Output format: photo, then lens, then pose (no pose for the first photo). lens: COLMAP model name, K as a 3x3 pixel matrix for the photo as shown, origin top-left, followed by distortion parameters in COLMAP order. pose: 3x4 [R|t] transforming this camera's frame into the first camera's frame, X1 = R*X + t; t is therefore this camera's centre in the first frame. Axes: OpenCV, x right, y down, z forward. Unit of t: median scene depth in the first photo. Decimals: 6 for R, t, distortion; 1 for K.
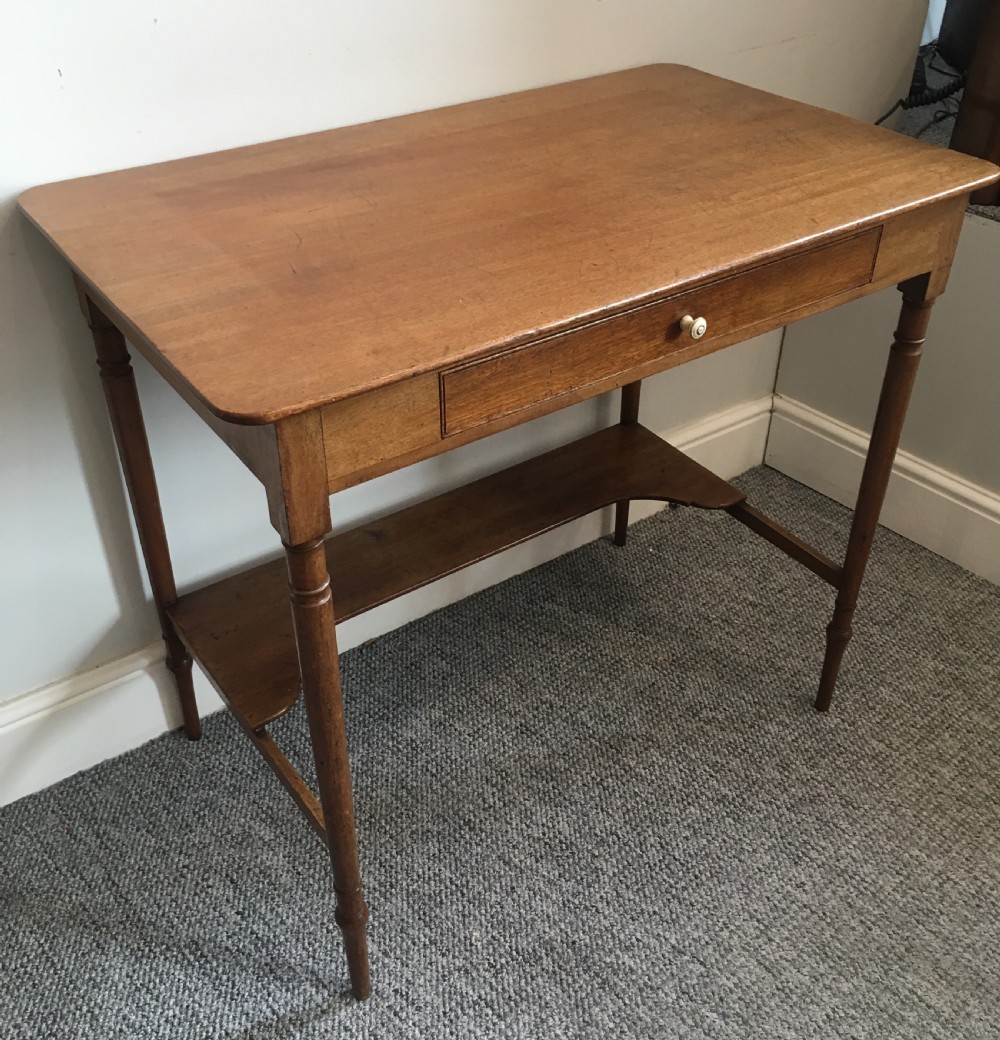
lens RADIAL K [[1142.4, 0, 495.7], [0, 1142.4, 466.7], [0, 0, 1]] dist [0.031077, 0.000000]
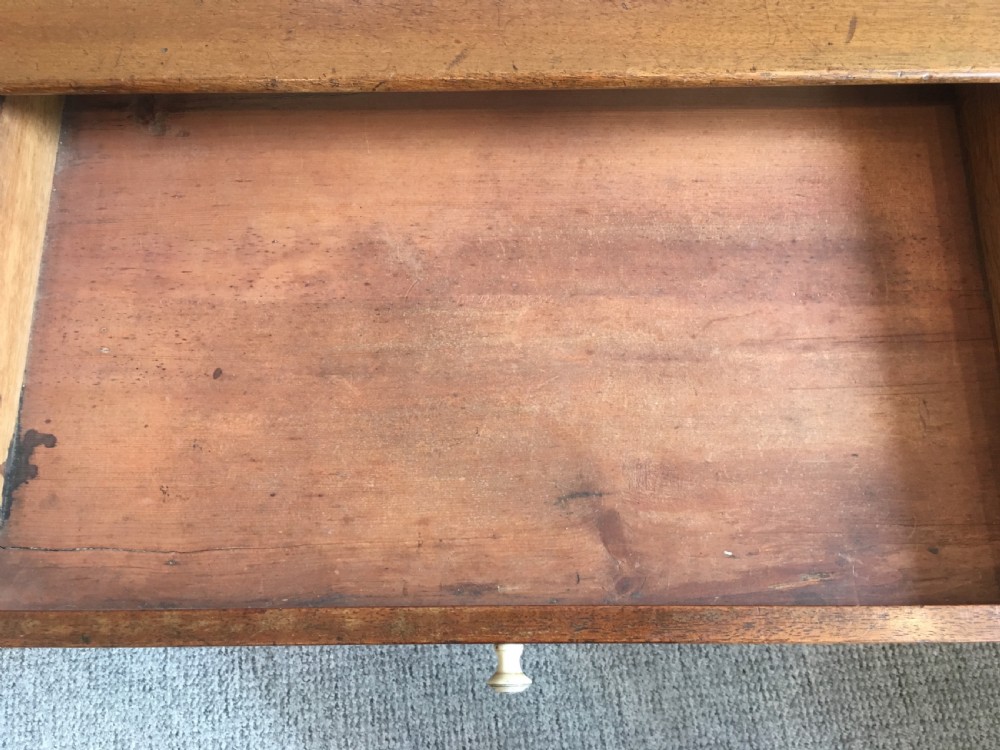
lens RADIAL K [[860.8, 0, 496.6], [0, 860.8, 368.6], [0, 0, 1]] dist [0.096068, -0.122204]
pose [[0.820453, 0.539078, -0.190400, 0.238969], [-0.302831, 0.692253, 0.655041, -0.247975], [0.484923, -0.479771, 0.731211, 0.453382]]
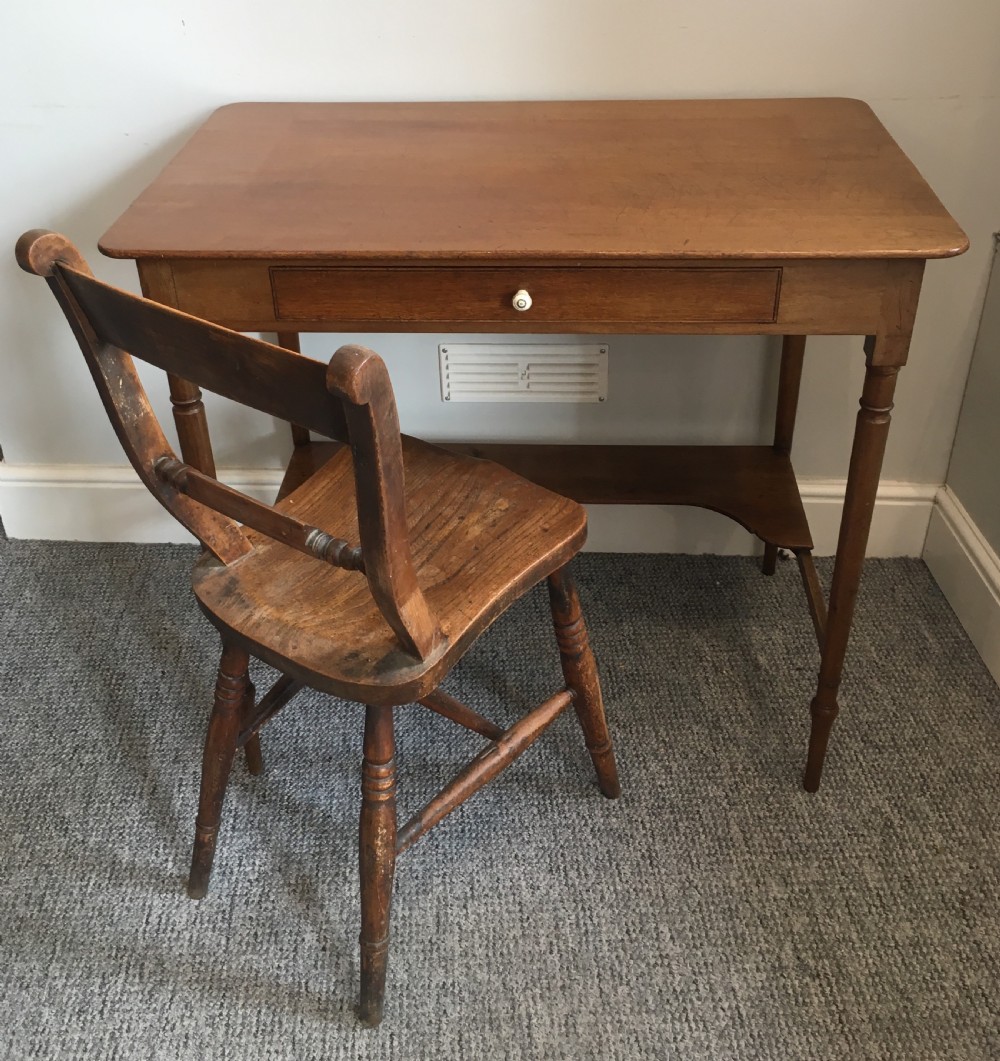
lens RADIAL K [[1171.7, 0, 484.3], [0, 1171.7, 419.2], [0, 0, 1]] dist [0.037239, 0.000000]
pose [[0.779831, 0.303906, -0.547270, 0.681752], [-0.327929, 0.943018, 0.056389, -0.069903], [0.533223, 0.135492, 0.835054, 0.054168]]
